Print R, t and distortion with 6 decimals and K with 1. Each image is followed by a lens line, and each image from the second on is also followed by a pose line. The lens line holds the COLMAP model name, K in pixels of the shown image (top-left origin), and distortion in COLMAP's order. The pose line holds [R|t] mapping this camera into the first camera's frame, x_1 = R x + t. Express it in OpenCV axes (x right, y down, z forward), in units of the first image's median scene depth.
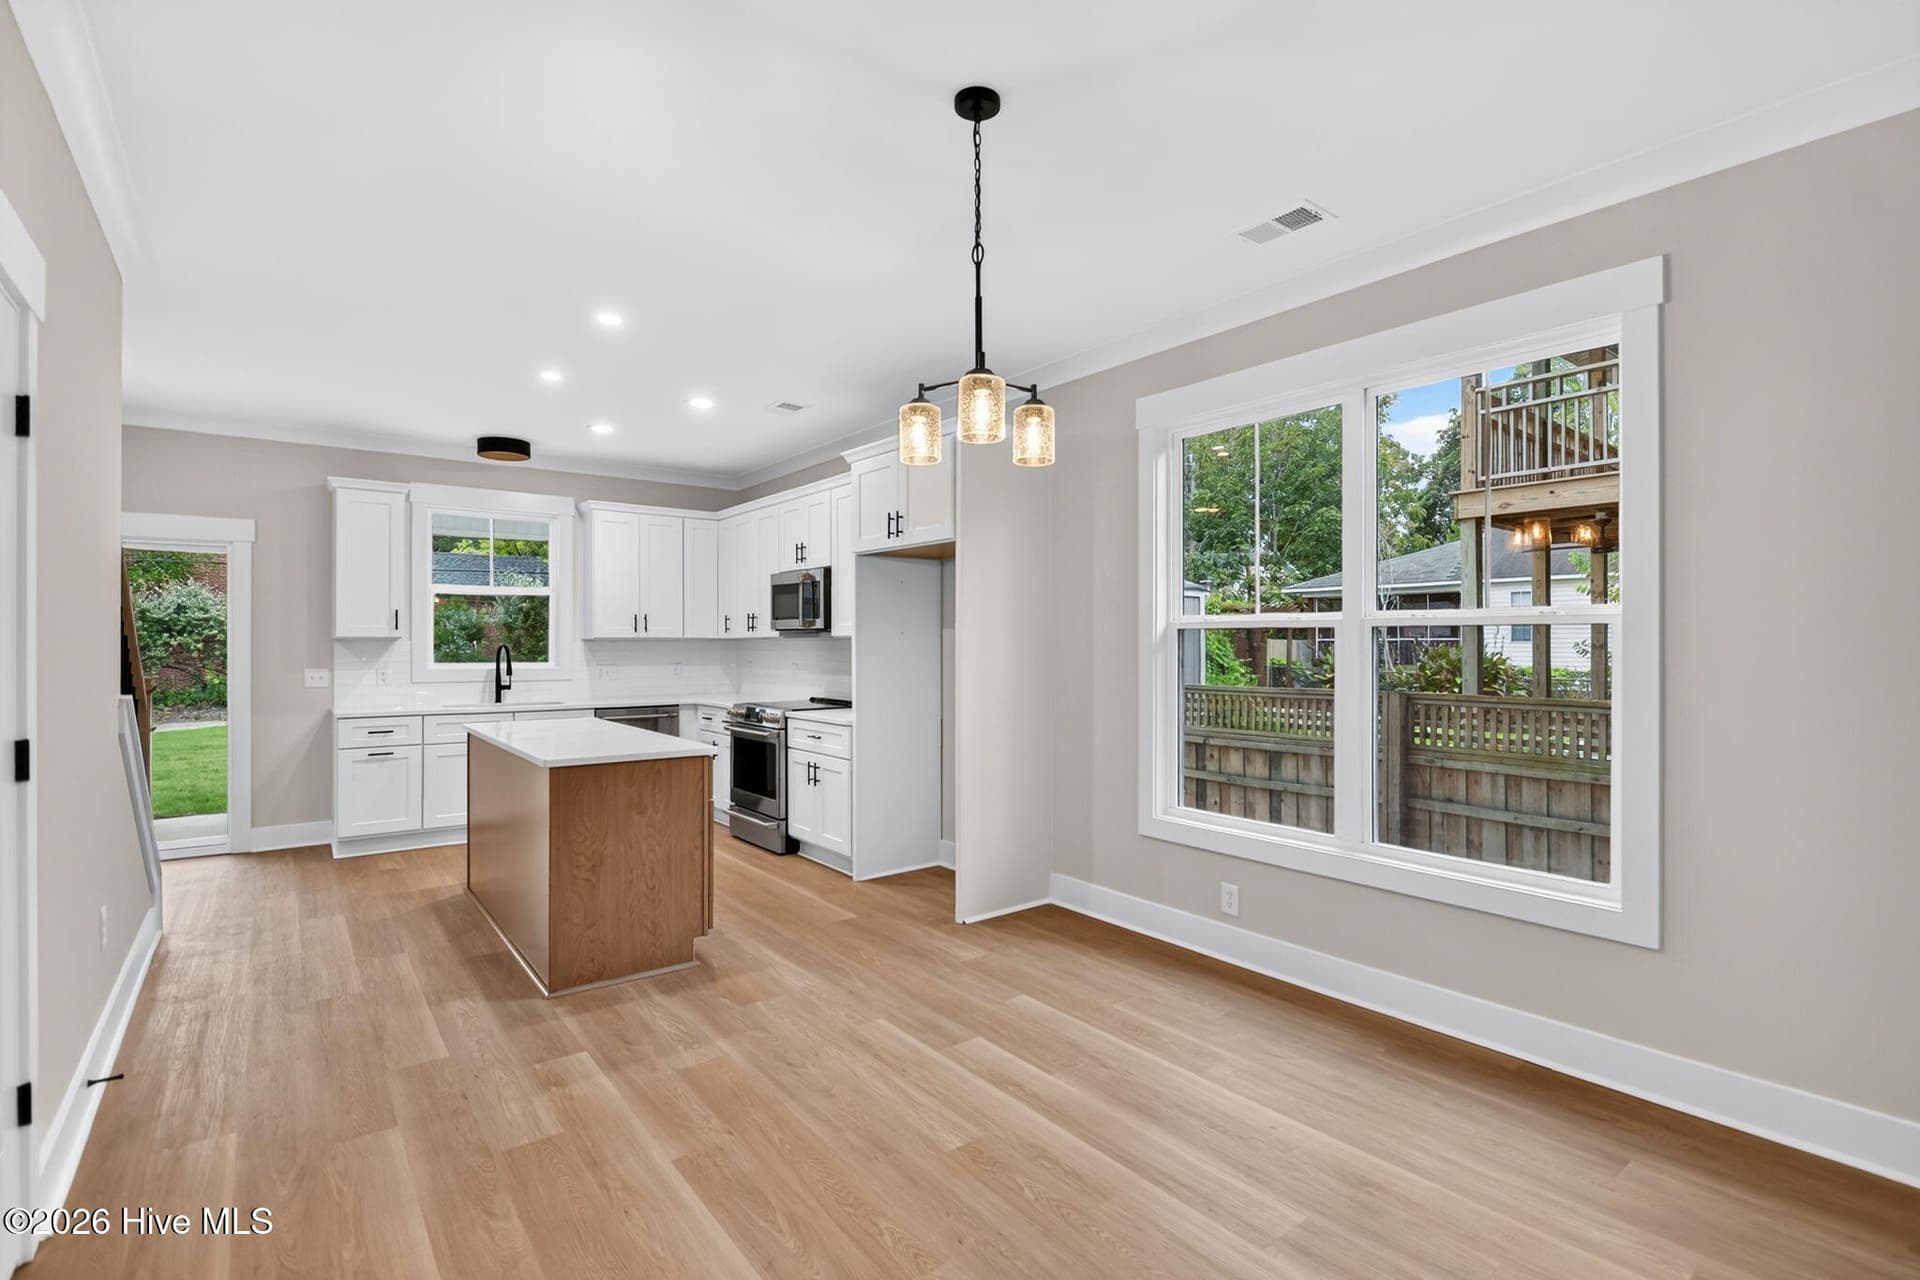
lens RADIAL K [[871.2, 0, 956.4], [0, 871.2, 641.5], [0, 0, 1]] dist [-0.003378, -0.001540]
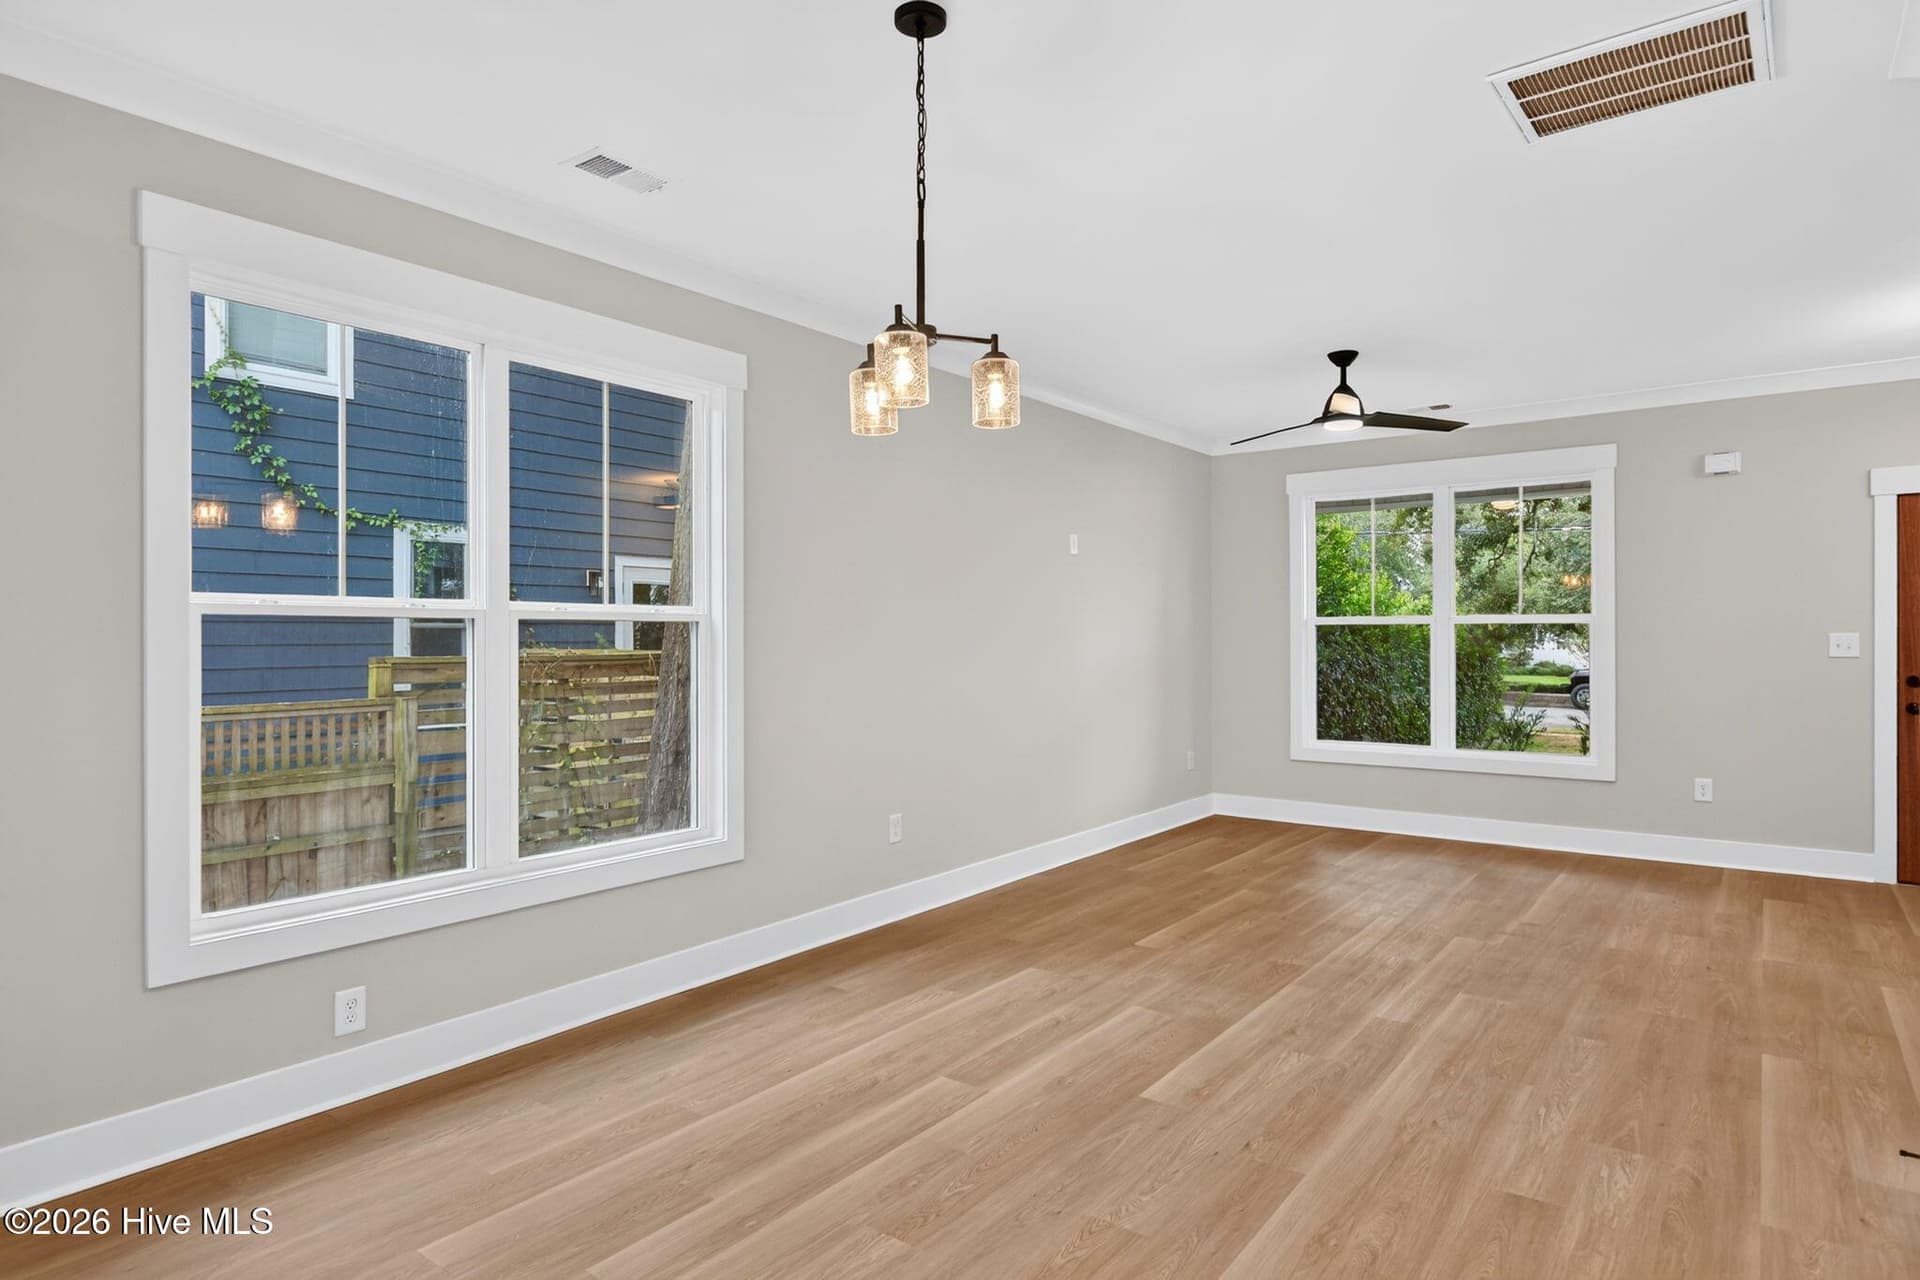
lens RADIAL K [[1056.3, 0, 961.7], [0, 1056.3, 640.1], [0, 0, 1]] dist [0.008370, 0.001219]
pose [[-0.254436, -0.001163, 0.967089, -0.889246], [-0.000782, 0.999999, 0.000997, 0.003587], [-0.967089, -0.000503, -0.254437, 1.072155]]
